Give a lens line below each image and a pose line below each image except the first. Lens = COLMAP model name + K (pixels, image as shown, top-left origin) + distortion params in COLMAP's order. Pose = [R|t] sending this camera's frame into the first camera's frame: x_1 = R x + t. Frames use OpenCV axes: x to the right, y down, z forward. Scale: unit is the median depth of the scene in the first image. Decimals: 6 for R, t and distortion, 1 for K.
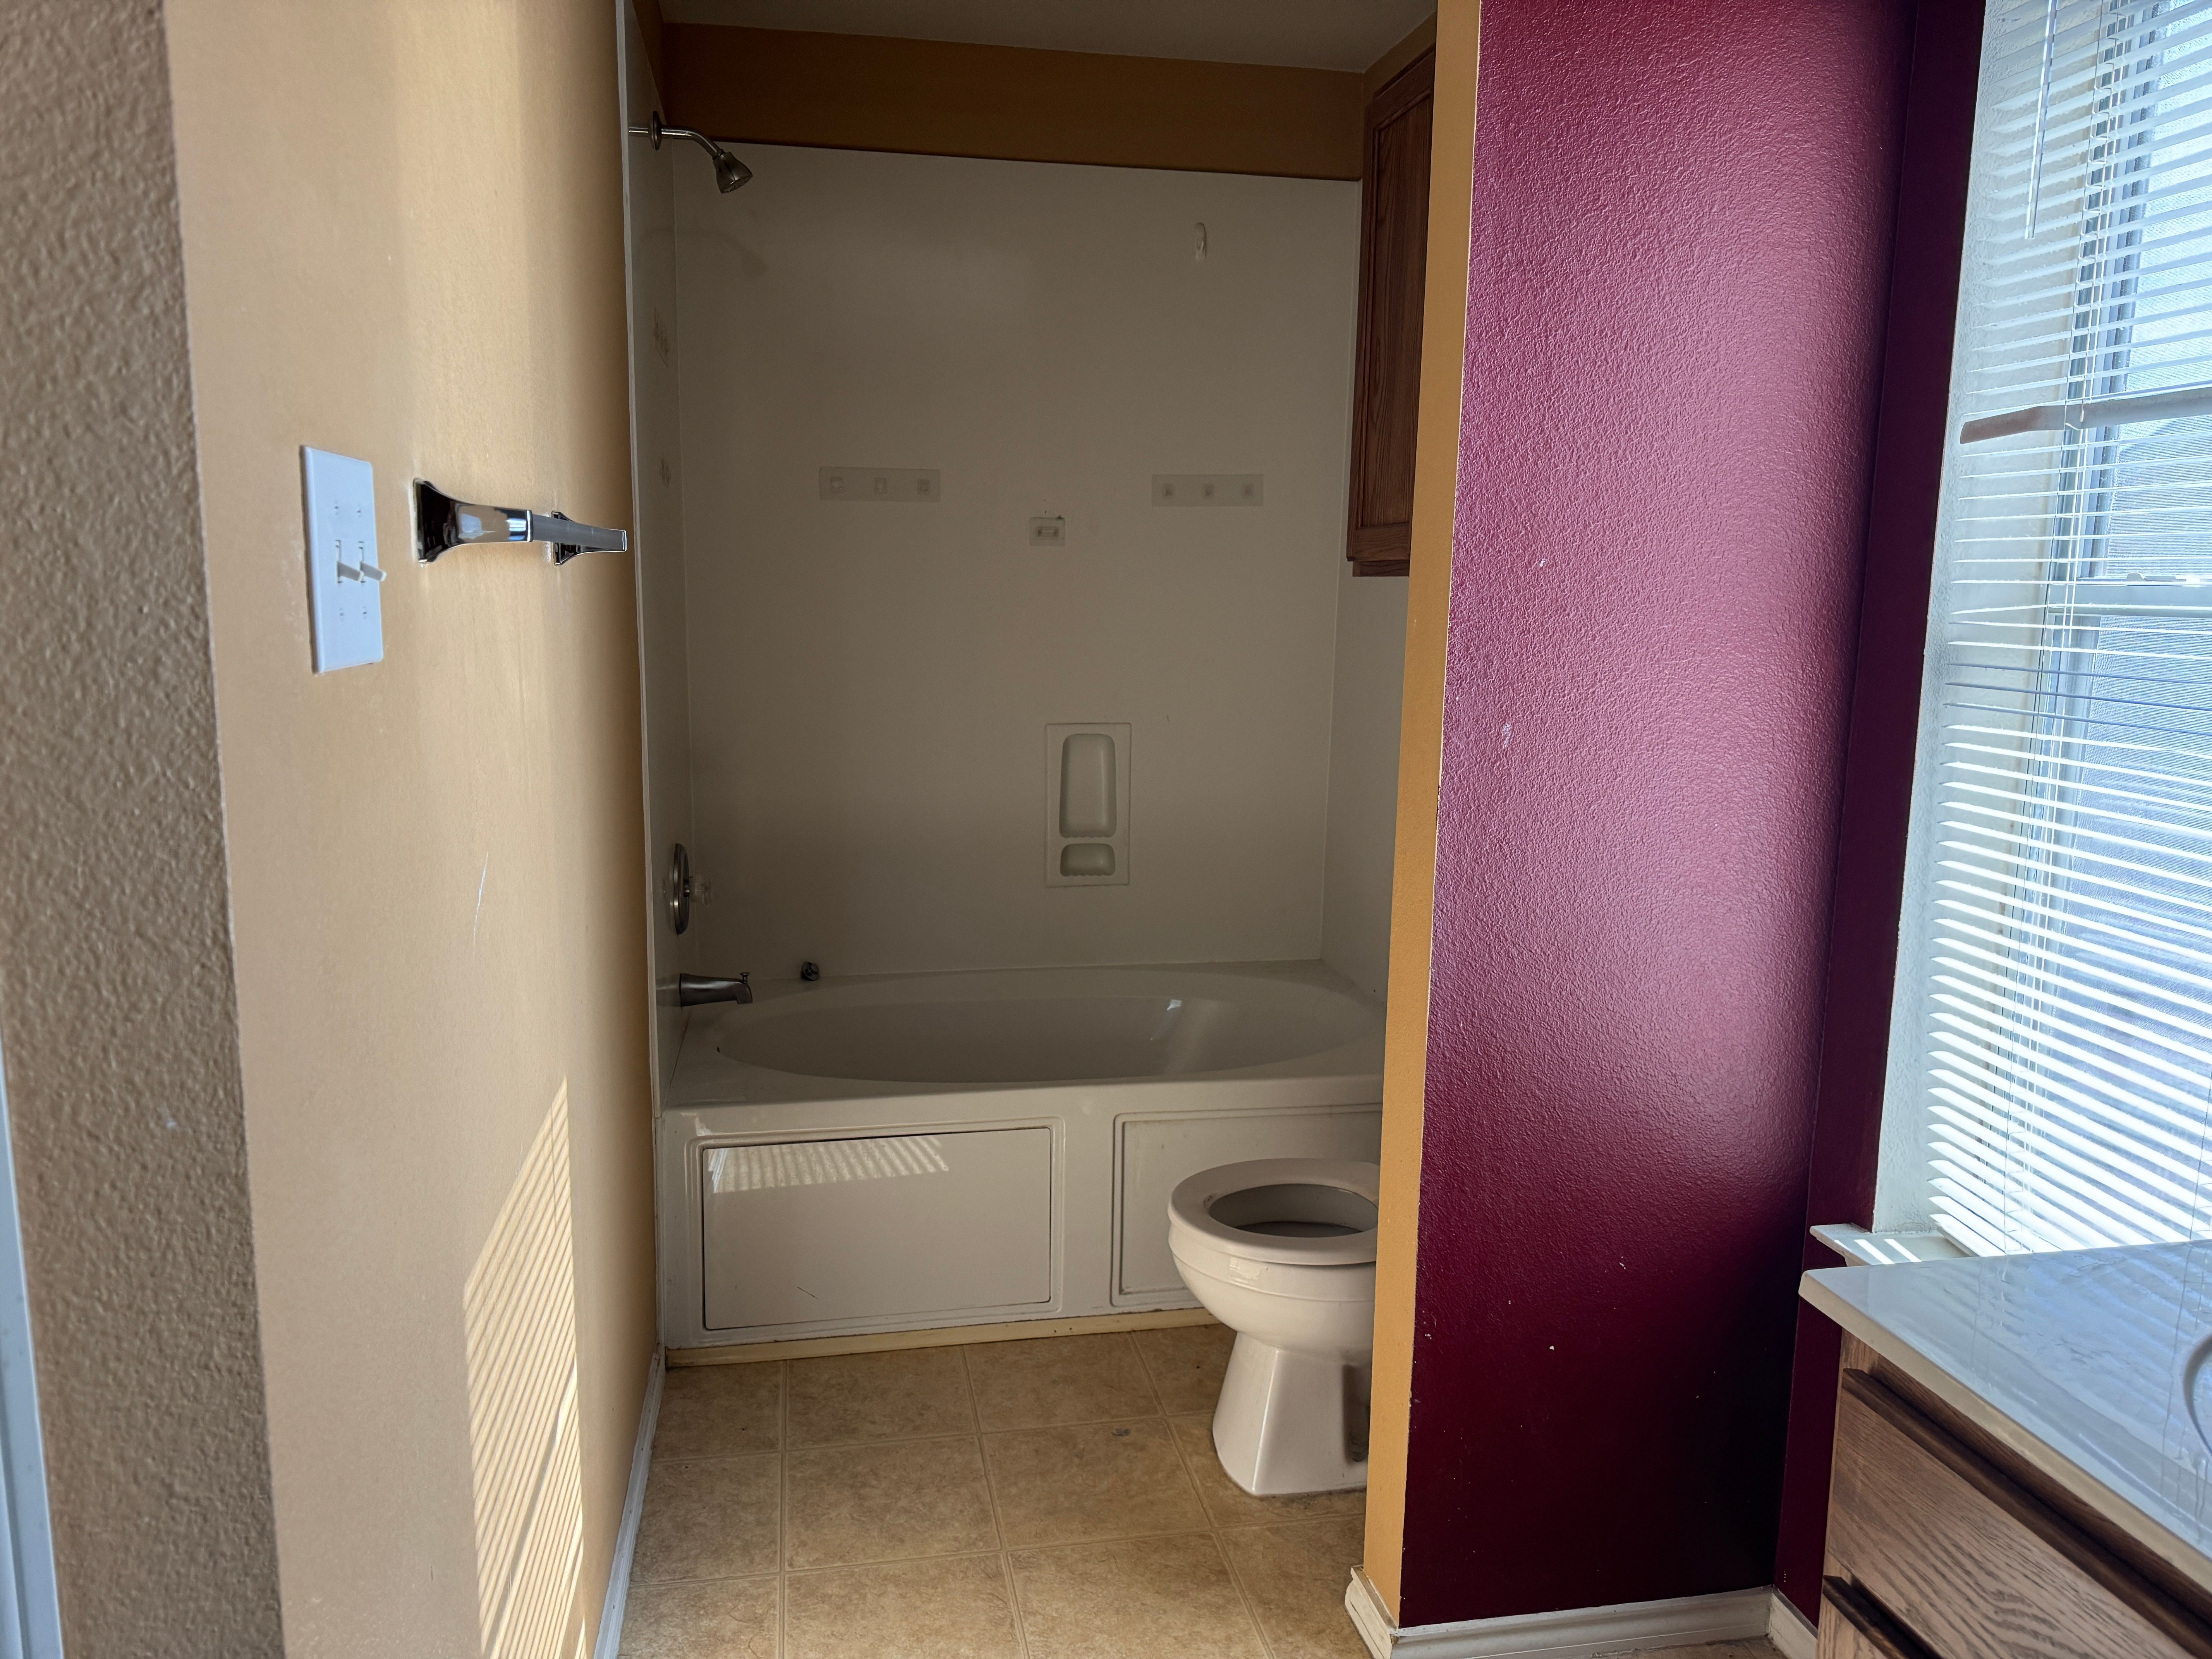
lens RADIAL K [[1565.0, 0, 1106.0], [0, 1565.0, 829.5], [0, 0, 1]] dist [0.012878, -0.009327]
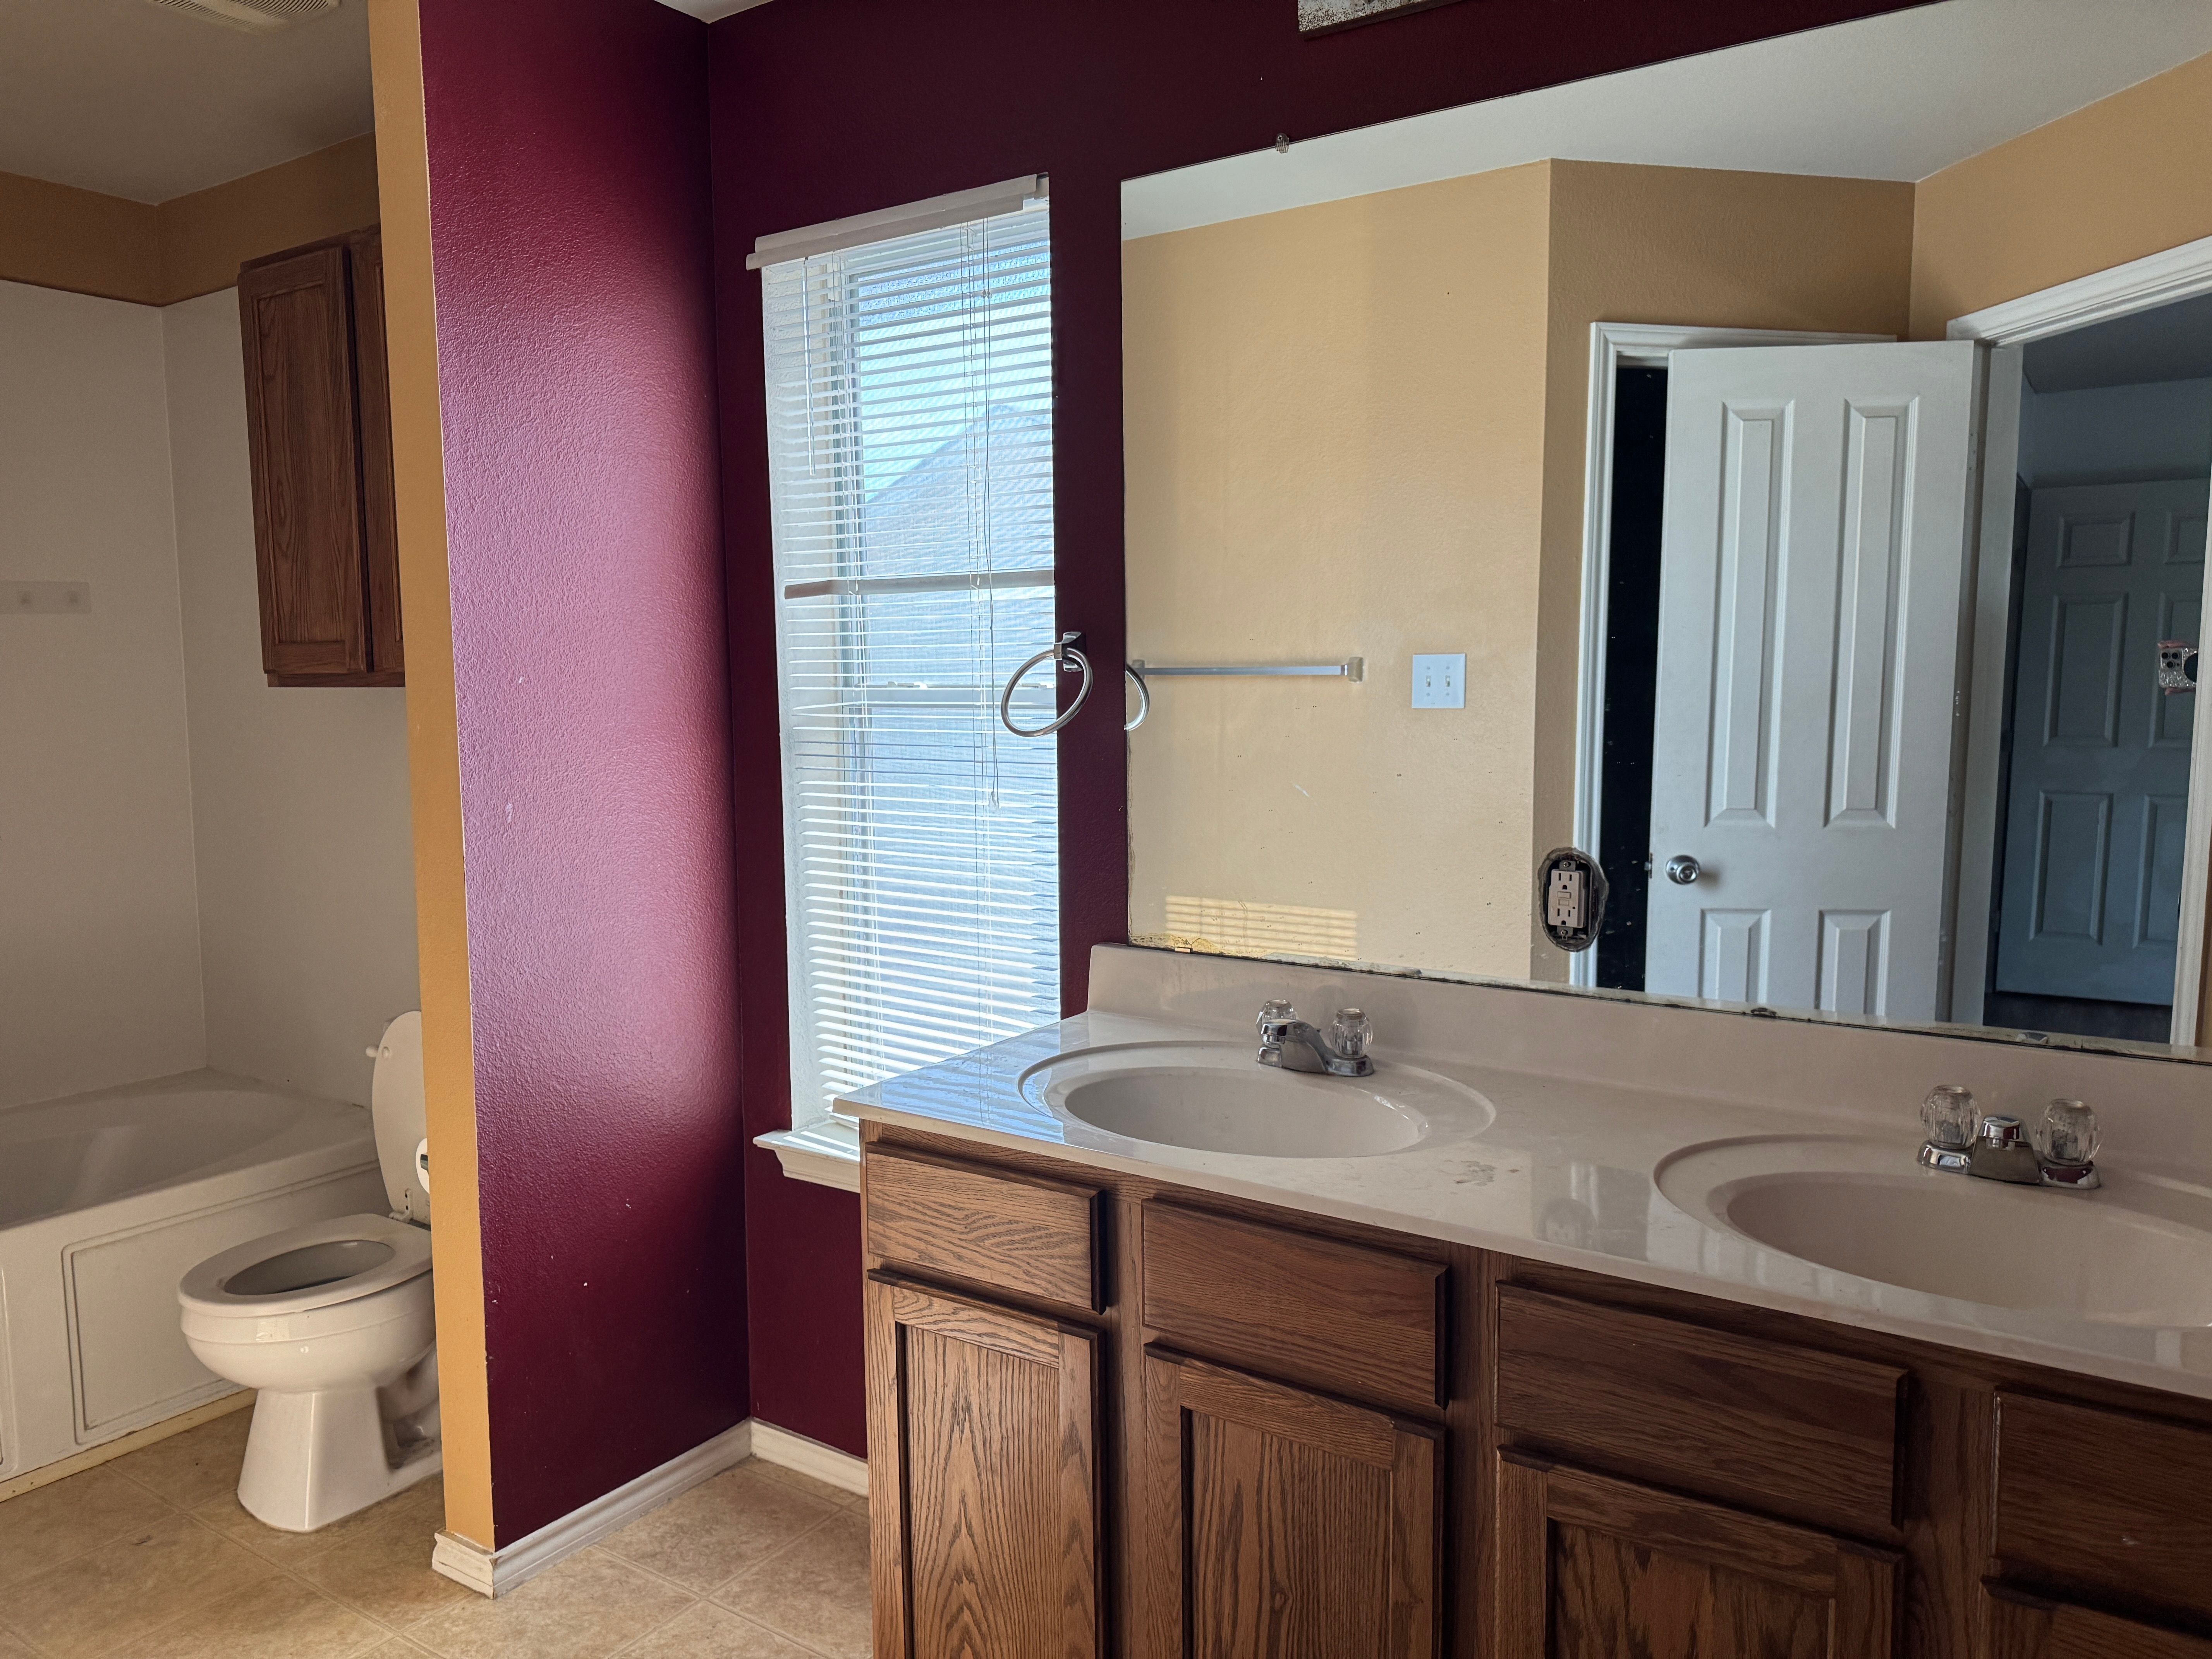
lens RADIAL K [[1539.4, 0, 1078.7], [0, 1539.4, 836.0], [0, 0, 1]] dist [0.122277, -0.180658]
pose [[0.713990, -0.093778, 0.693847, -0.287061], [0.131592, 0.991303, -0.001430, 0.021769], [-0.687679, 0.092326, 0.720121, -0.238886]]
